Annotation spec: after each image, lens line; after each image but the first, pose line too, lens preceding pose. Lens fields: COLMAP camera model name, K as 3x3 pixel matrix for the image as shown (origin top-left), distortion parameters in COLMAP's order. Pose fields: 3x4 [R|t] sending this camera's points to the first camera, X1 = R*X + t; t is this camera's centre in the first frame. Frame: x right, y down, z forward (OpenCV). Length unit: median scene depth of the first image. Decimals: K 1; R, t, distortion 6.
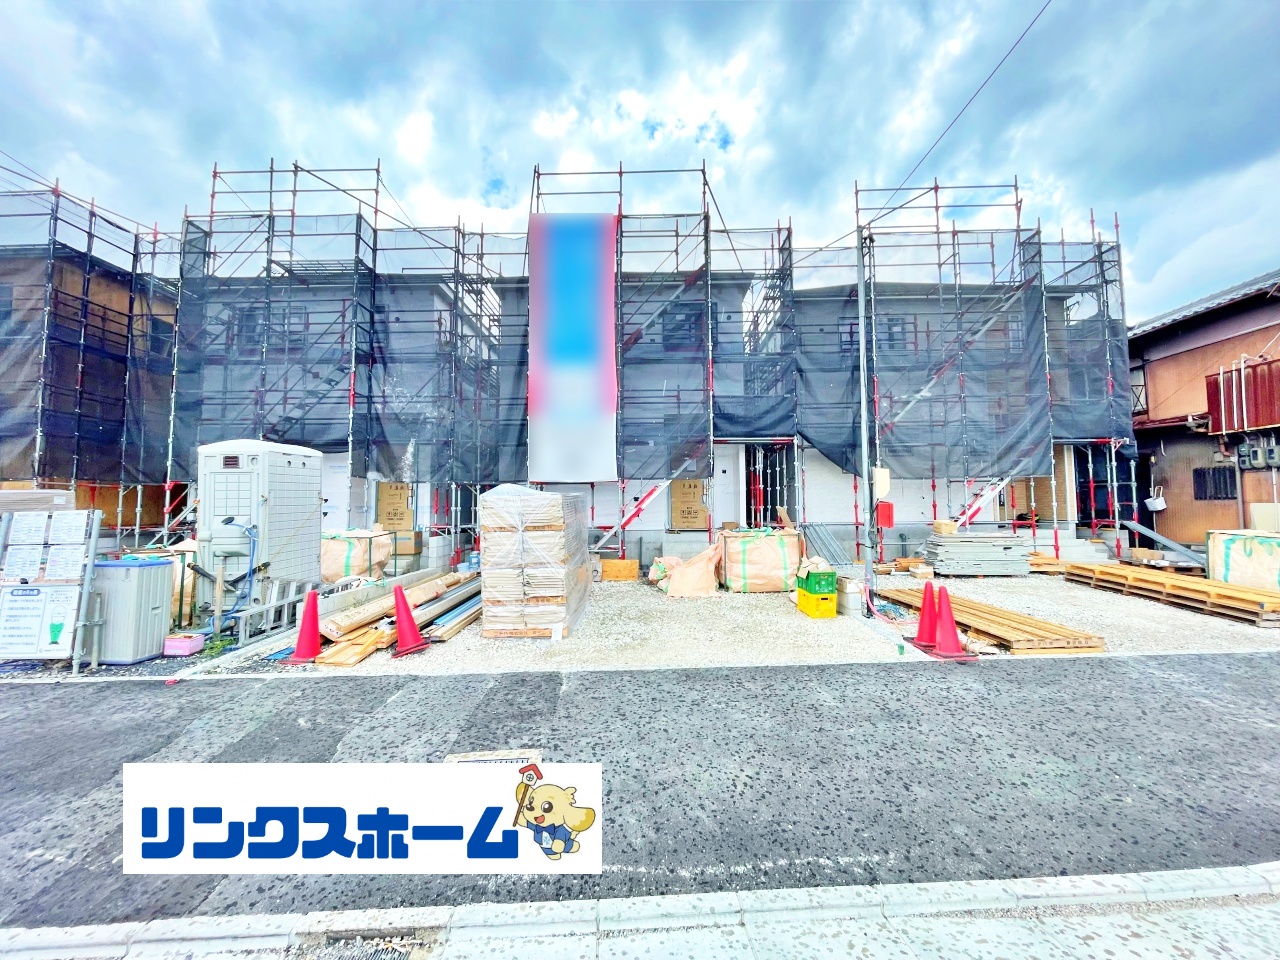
lens RADIAL K [[516.4, 0, 641.8], [0, 516.4, 475.7], [0, 0, 1]] dist [-0.003298, -0.000119]
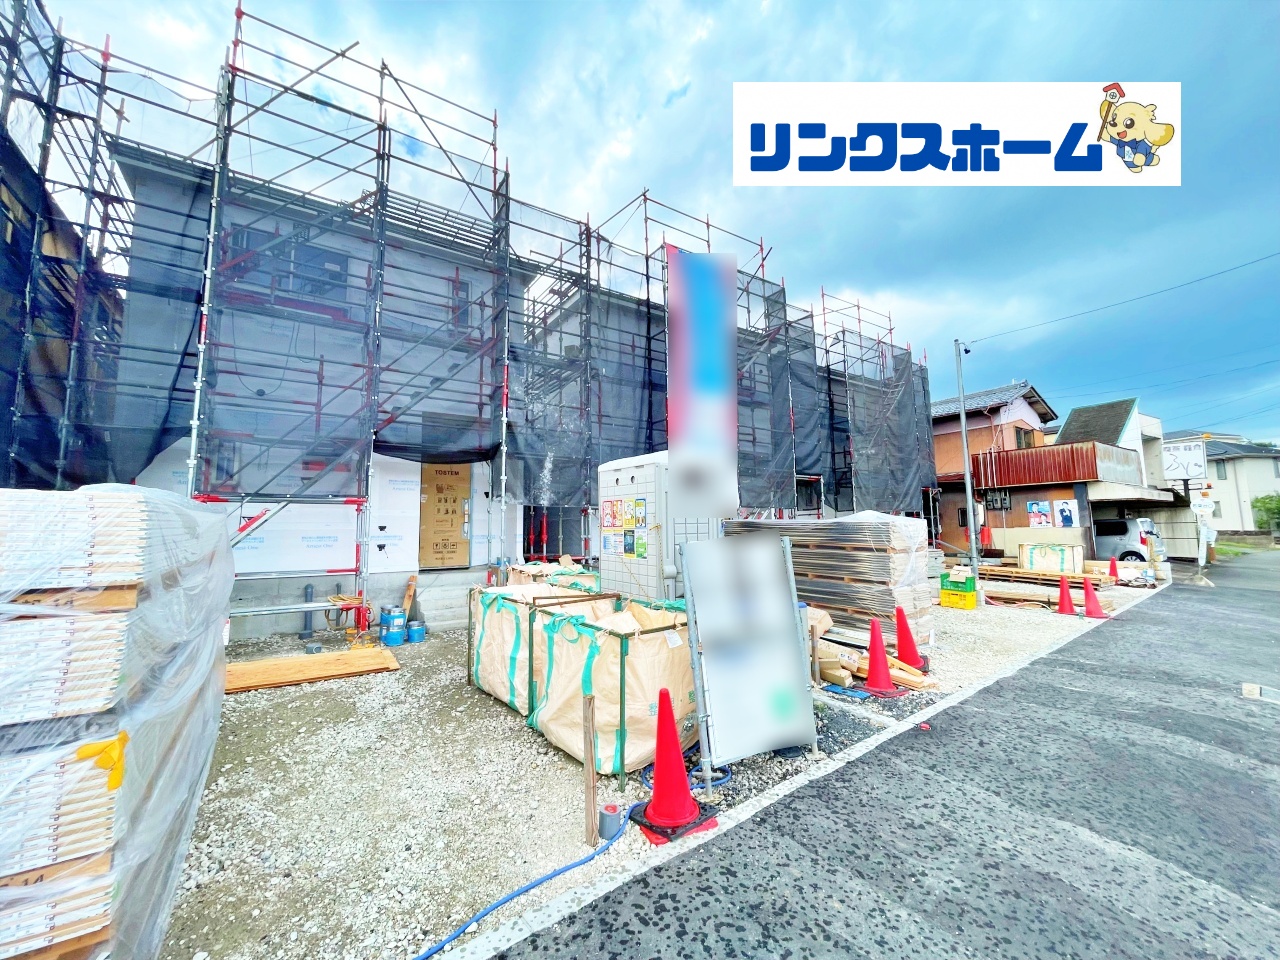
lens RADIAL K [[516.4, 0, 630.2], [0, 516.4, 482.1], [0, 0, 1]] dist [-0.003298, -0.000119]
pose [[0.822537, 0.049112, 0.566587, -0.839078], [-0.026161, 0.998477, -0.048570, 0.012671], [-0.568110, 0.025129, 0.822569, 0.240292]]
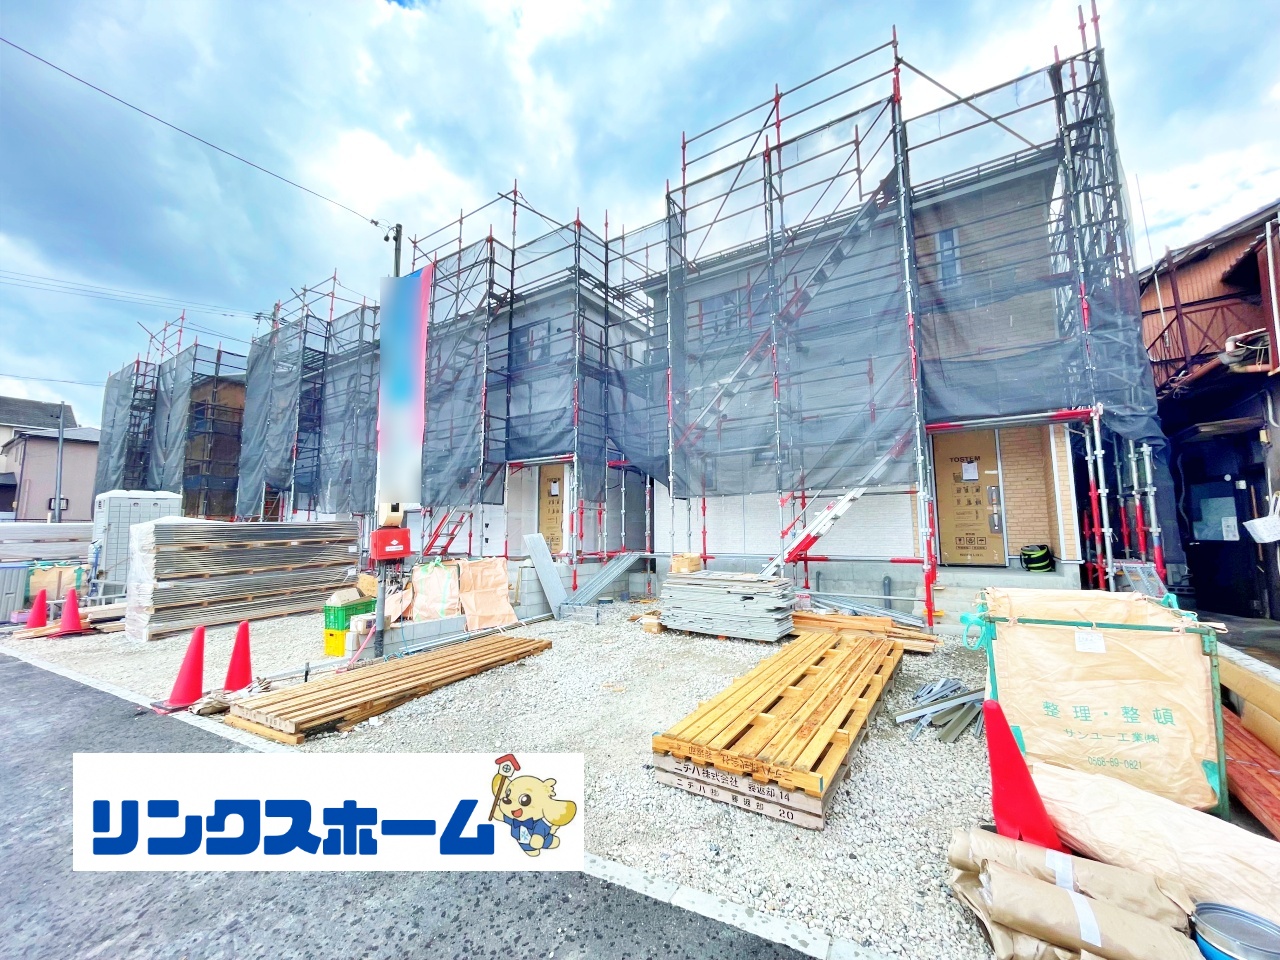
lens RADIAL K [[516.4, 0, 644.7], [0, 516.4, 475.8], [0, 0, 1]] dist [-0.003298, -0.000119]
pose [[0.847508, -0.056497, -0.527768, 0.895579], [0.033694, 0.998040, -0.052731, 0.013581], [0.529713, 0.026907, 0.847750, 0.341162]]
